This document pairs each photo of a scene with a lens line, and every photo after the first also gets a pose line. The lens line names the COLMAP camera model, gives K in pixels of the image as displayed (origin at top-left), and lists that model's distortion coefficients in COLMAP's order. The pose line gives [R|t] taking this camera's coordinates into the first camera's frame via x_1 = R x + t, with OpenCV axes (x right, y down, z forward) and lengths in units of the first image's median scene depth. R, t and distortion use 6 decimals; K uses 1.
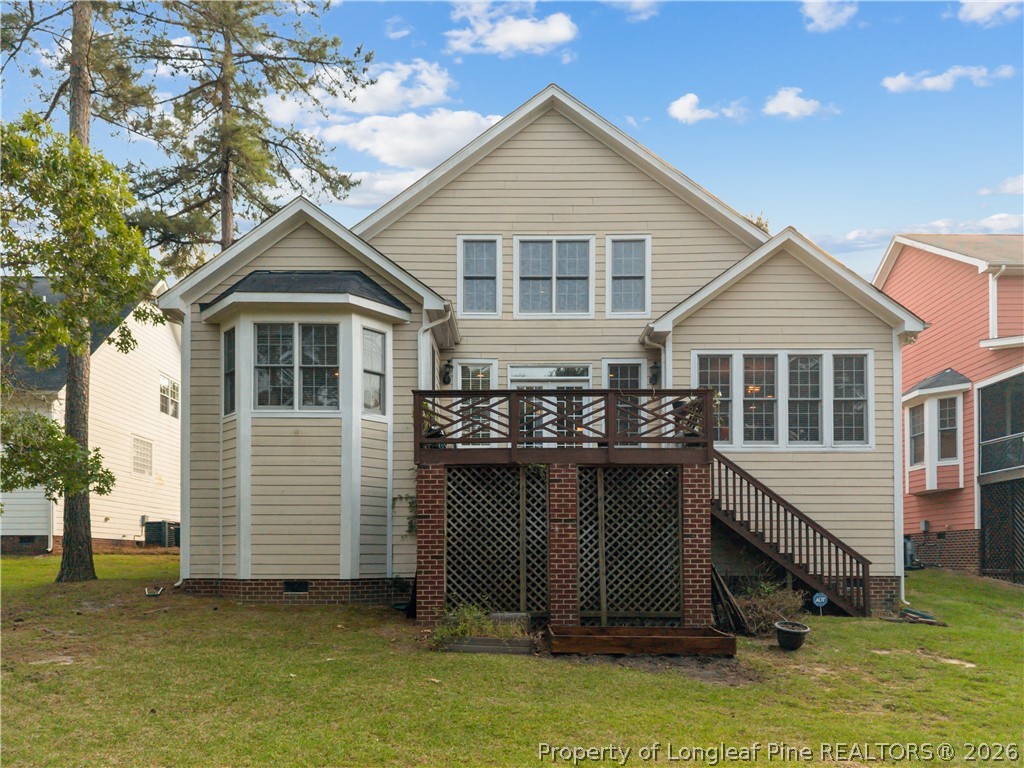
lens RADIAL K [[866.9, 0, 526.7], [0, 866.9, 384.1], [0, 0, 1]] dist [-0.011890, -0.010177]
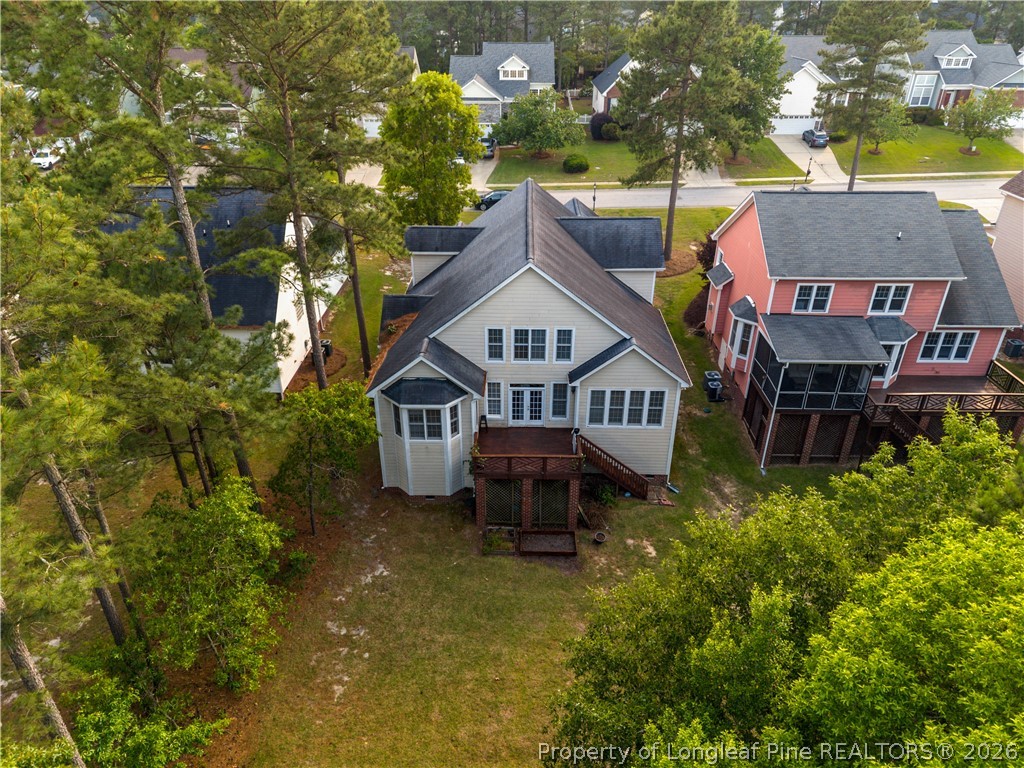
lens RADIAL K [[694.2, 0, 512.0], [0, 694.2, 384.0], [0, 0, 1]] dist [-0.000207, -0.001060]
pose [[0.999688, 0.013902, -0.020751, 0.030194], [-0.002735, 0.886715, 0.462308, -1.035532], [0.024827, -0.462107, 0.886476, -0.723718]]
